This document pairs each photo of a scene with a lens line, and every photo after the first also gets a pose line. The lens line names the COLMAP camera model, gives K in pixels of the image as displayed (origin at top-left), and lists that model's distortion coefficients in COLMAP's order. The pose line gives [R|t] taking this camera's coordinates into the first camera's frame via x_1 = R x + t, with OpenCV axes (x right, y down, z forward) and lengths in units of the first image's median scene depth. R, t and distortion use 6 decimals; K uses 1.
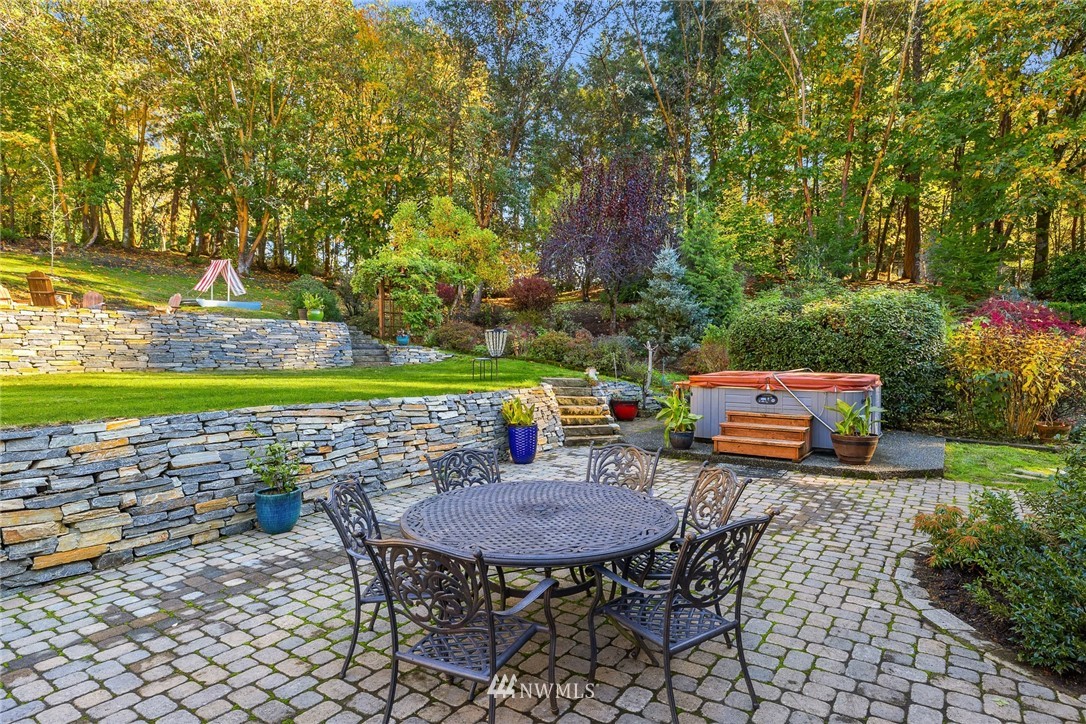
lens RADIAL K [[607.0, 0, 542.8], [0, 607.0, 364.2], [0, 0, 1]] dist [-0.008035, 0.001044]
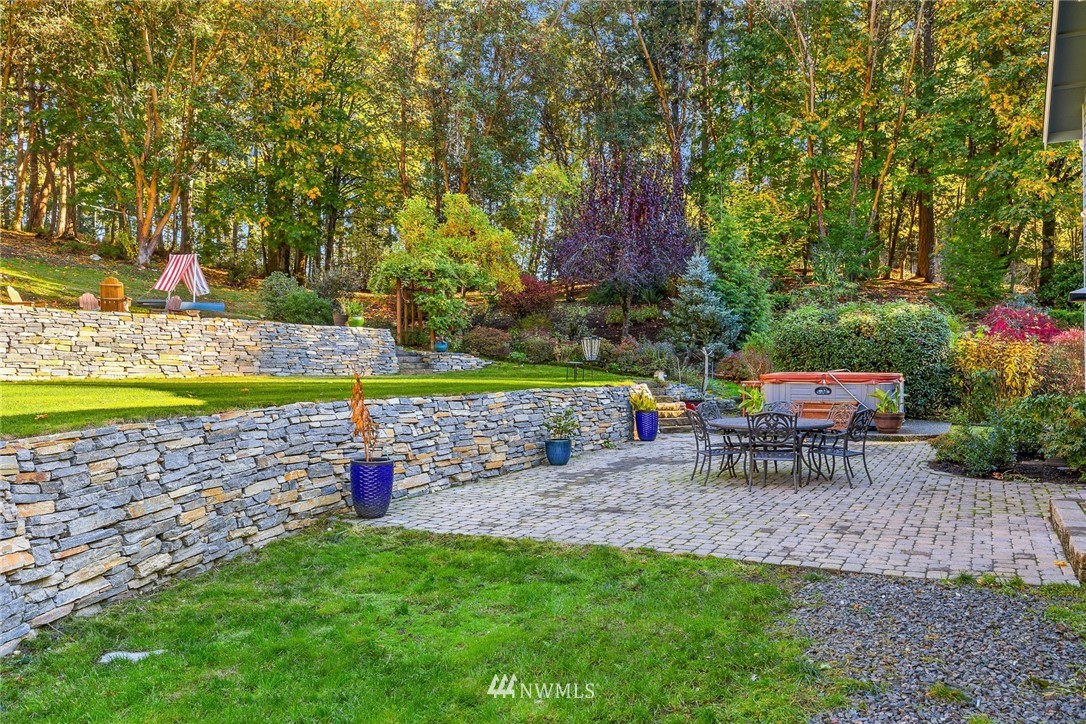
lens RADIAL K [[875.9, 0, 542.9], [0, 875.9, 359.7], [0, 0, 1]] dist [-0.013717, -0.007145]
pose [[0.991459, -0.003081, 0.130386, -0.314446], [0.006421, 0.999662, -0.025205, 0.022157], [-0.130264, 0.025827, 0.991143, -0.524856]]
